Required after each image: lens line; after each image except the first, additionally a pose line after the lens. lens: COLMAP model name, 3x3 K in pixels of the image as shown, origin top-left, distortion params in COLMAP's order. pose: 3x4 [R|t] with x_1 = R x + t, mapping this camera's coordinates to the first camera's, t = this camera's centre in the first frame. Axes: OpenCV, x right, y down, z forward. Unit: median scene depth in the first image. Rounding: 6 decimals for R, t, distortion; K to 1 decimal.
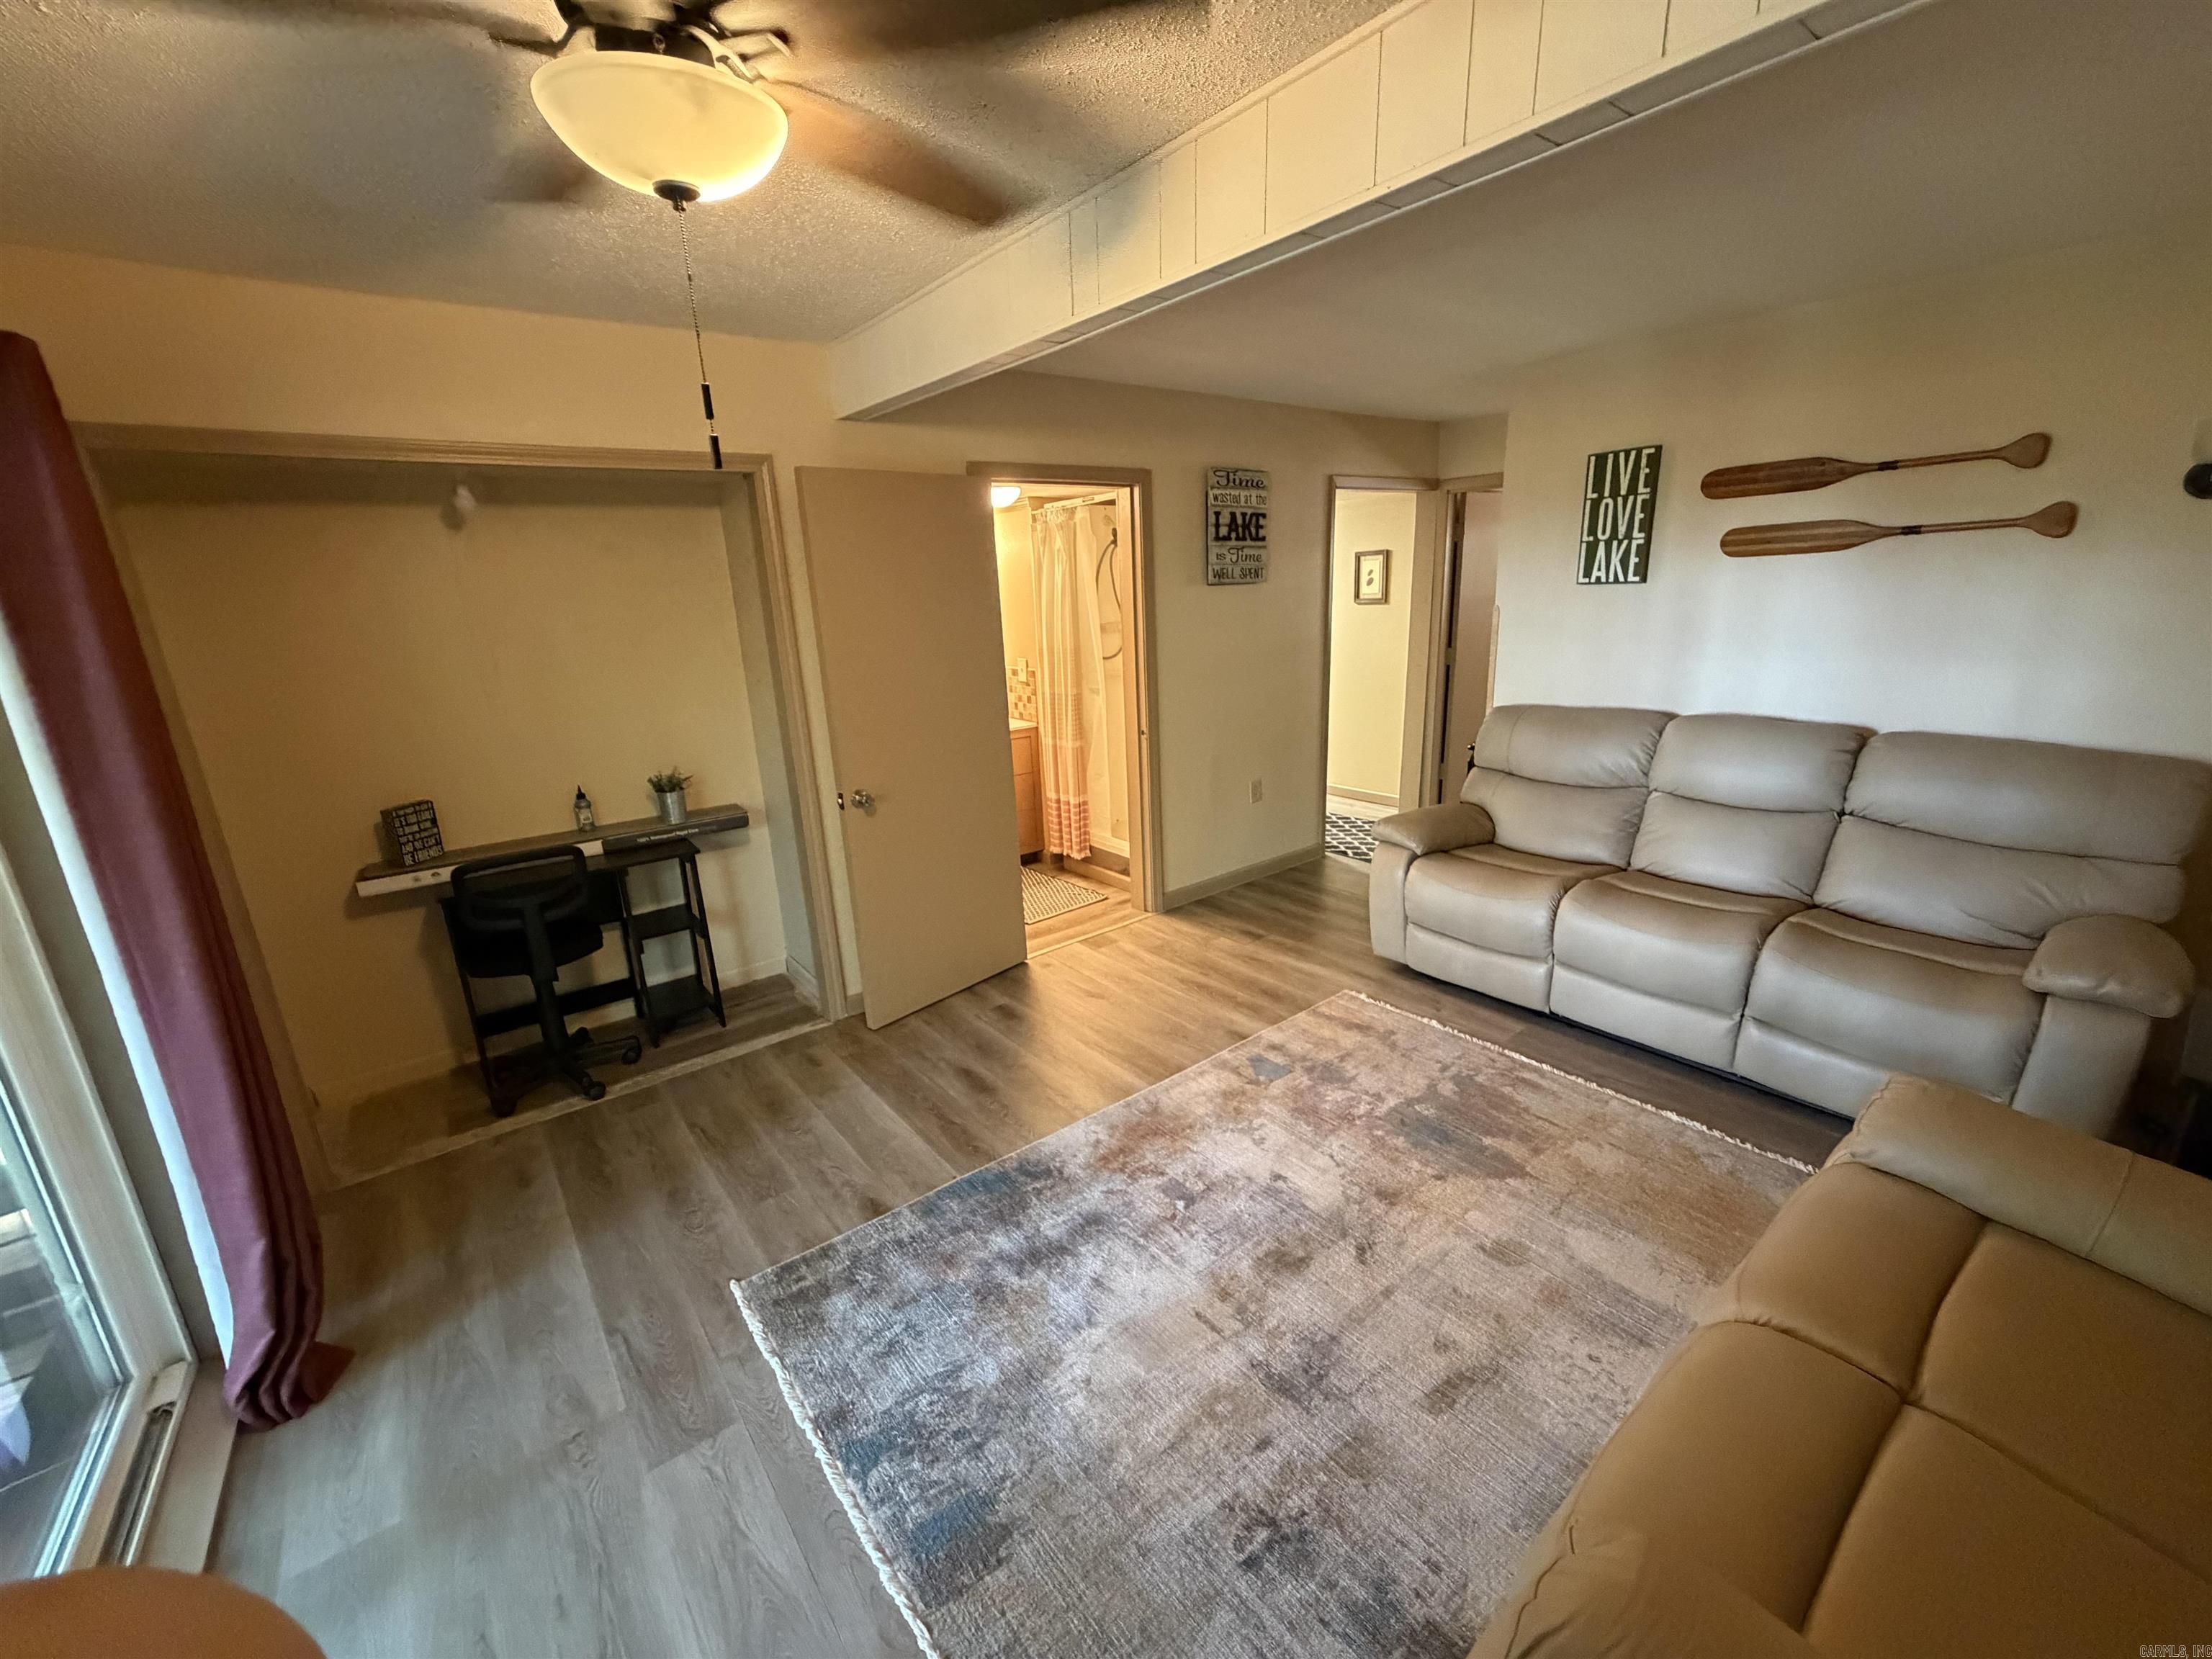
lens RADIAL K [[882.8, 0, 1100.0], [0, 882.8, 828.3], [0, 0, 1]] dist [0.001169, 0.000046]
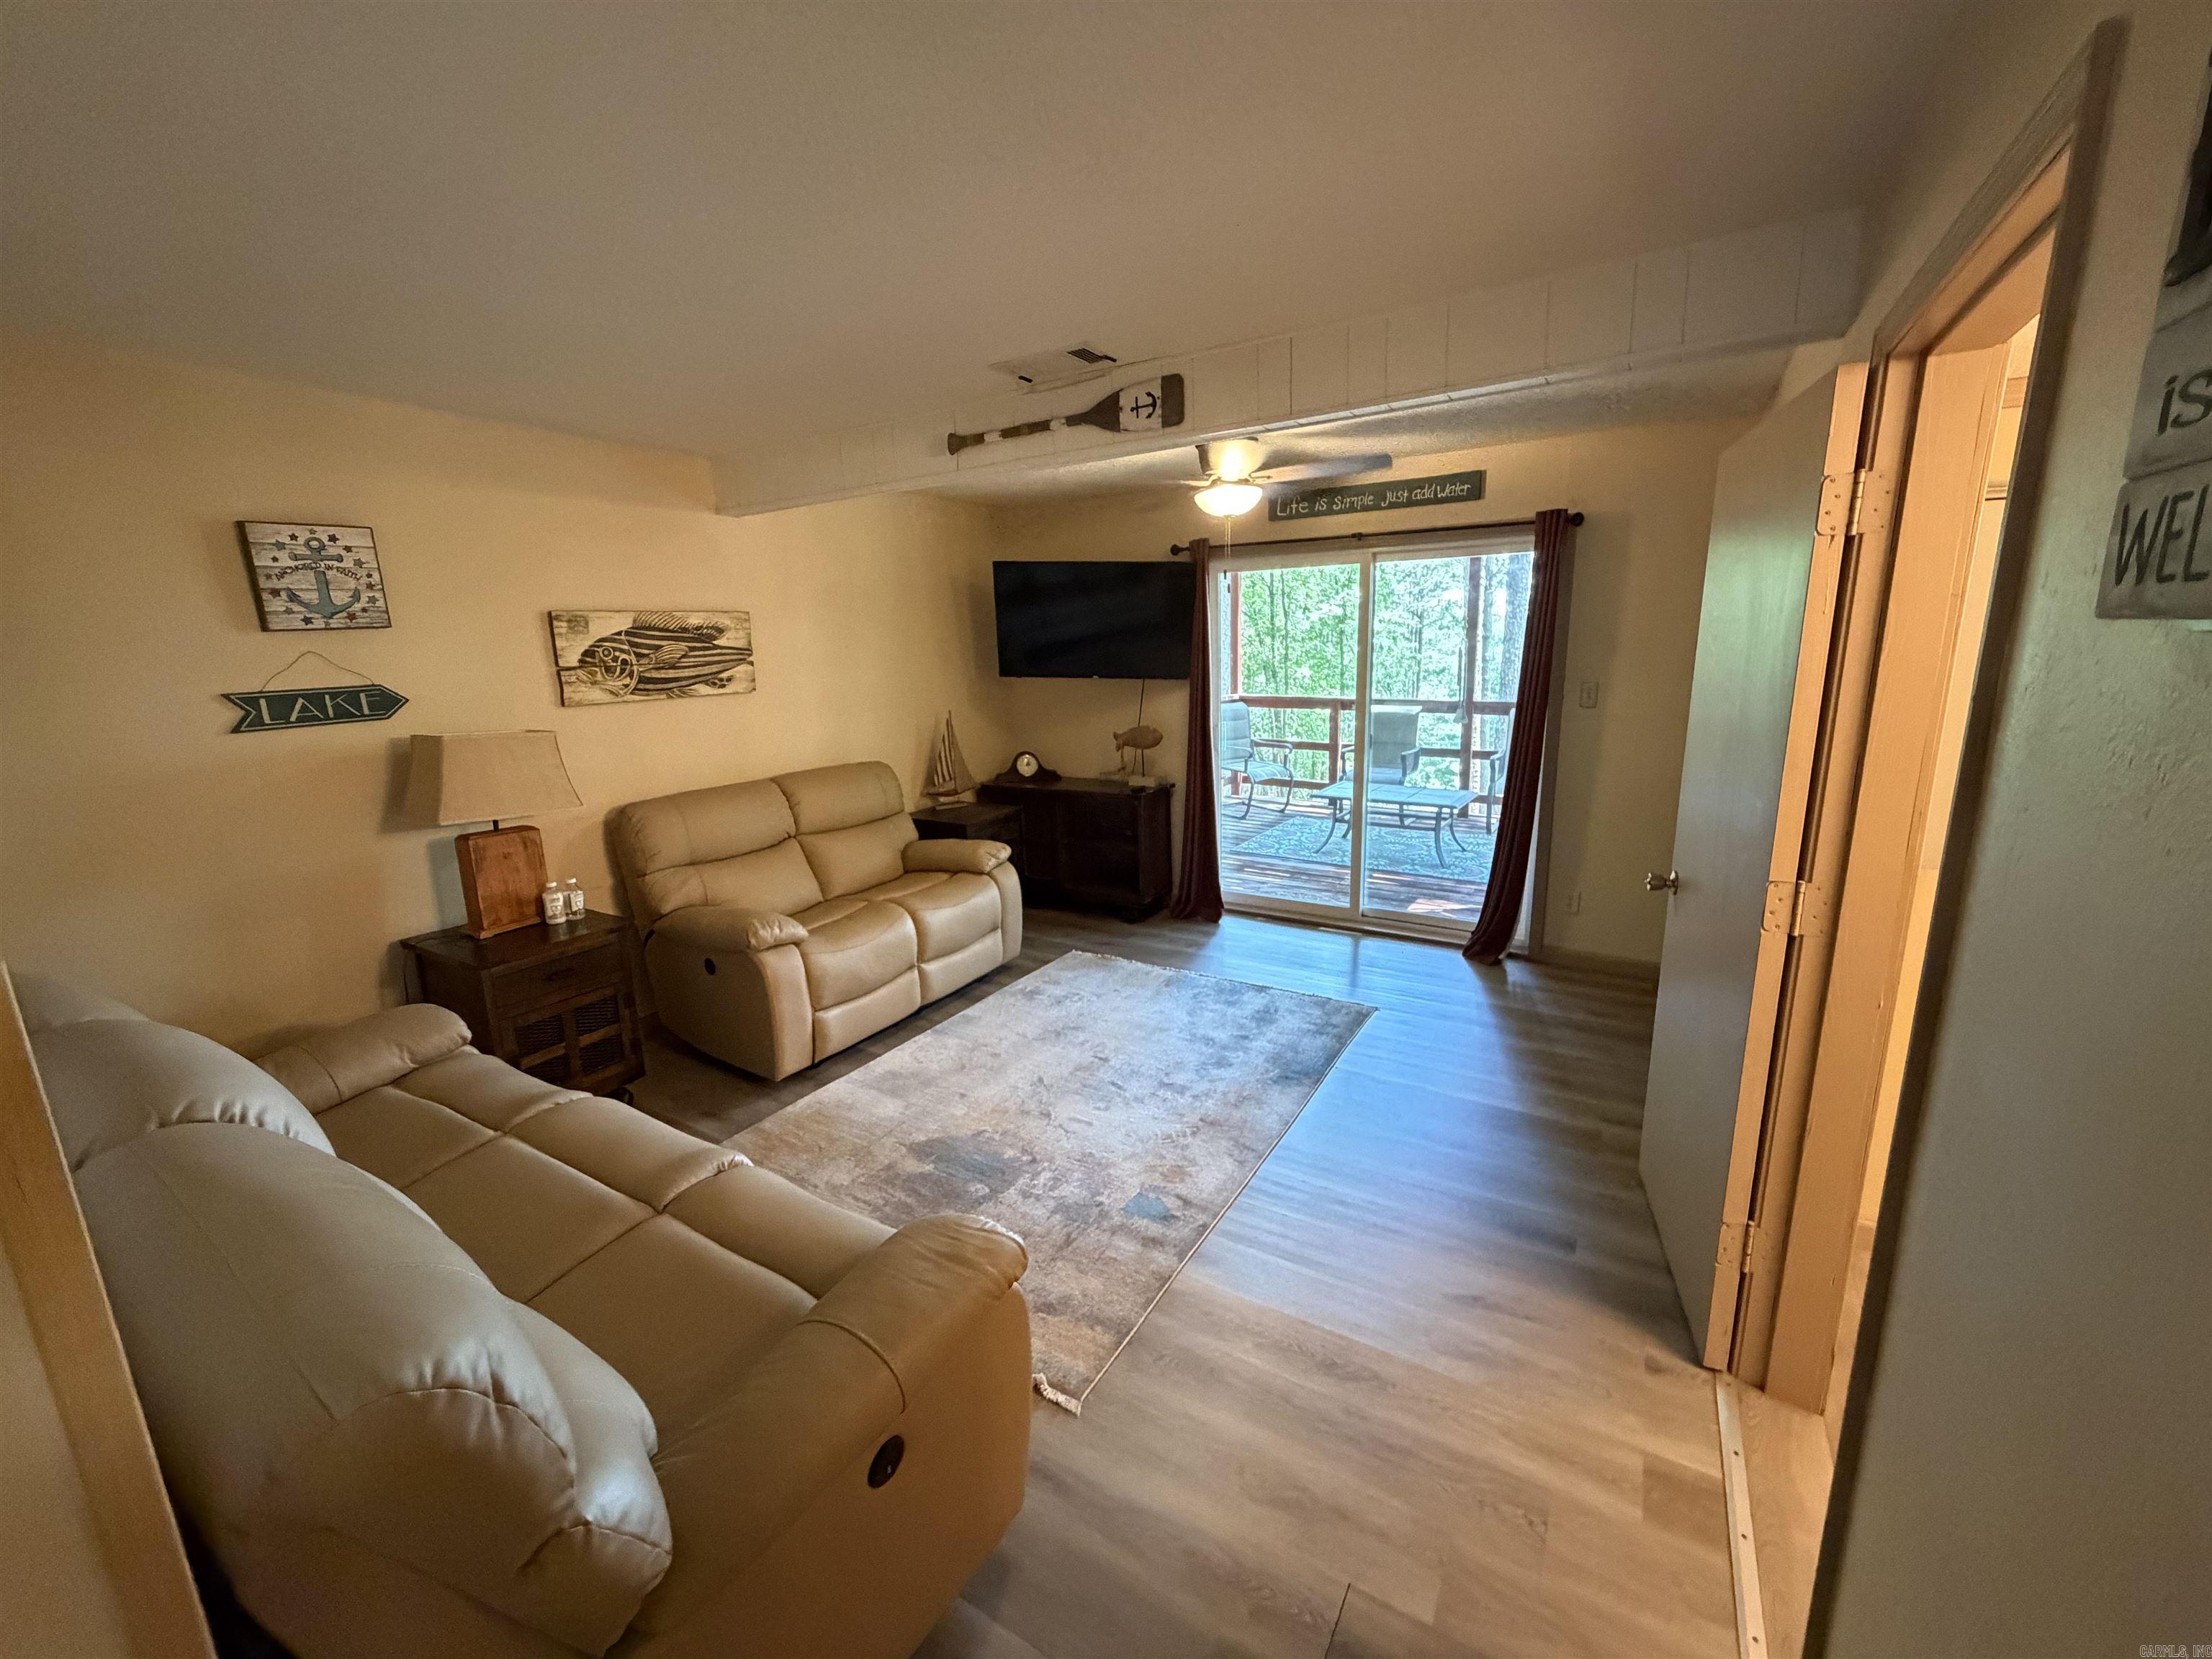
lens RADIAL K [[882.8, 0, 1100.0], [0, 882.8, 828.3], [0, 0, 1]] dist [0.001169, 0.000046]
pose [[-0.936871, 0.138285, -0.321169, 0.446538], [-0.028178, 0.885637, 0.463522, -0.432410], [0.348537, 0.443310, -0.825832, 1.490141]]
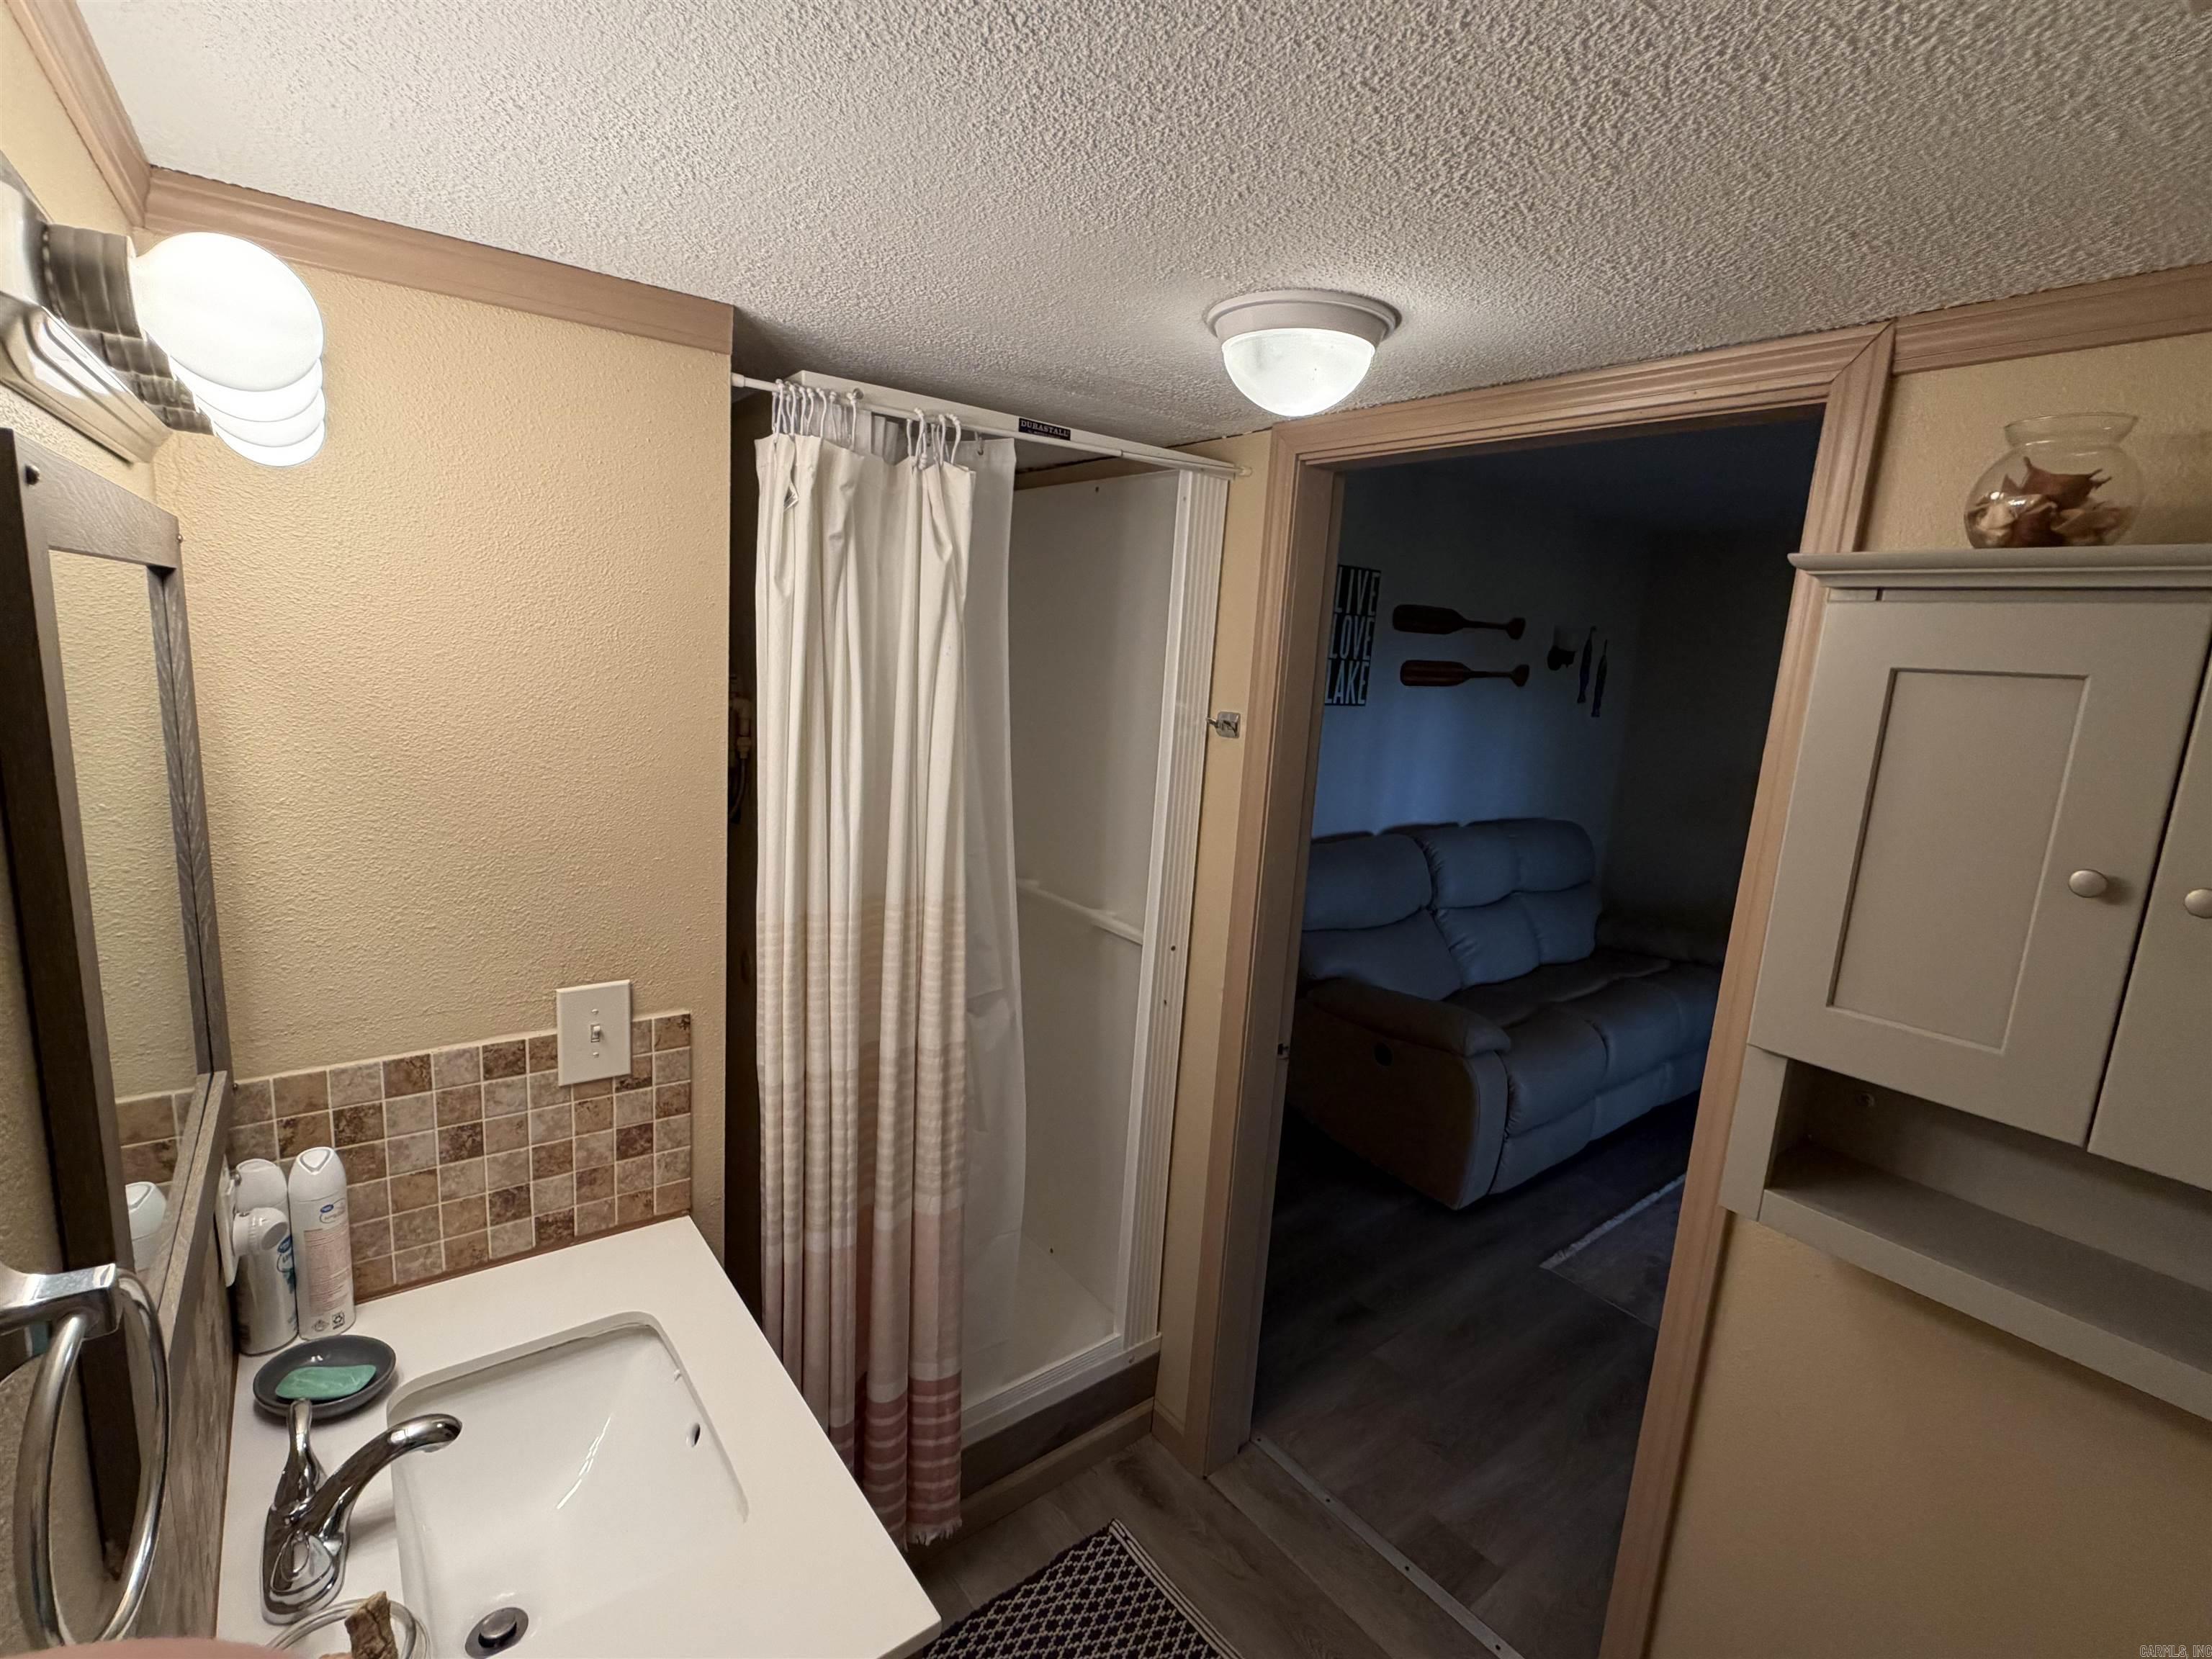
lens RADIAL K [[1007.8, 0, 1106.4], [0, 1007.8, 832.5], [0, 0, 1]] dist [0.000120, -0.000147]
pose [[0.005218, -0.139109, 0.990263, -0.571161], [0.209013, 0.968555, 0.134958, -0.401639], [-0.977899, 0.206274, 0.034129, 1.446734]]
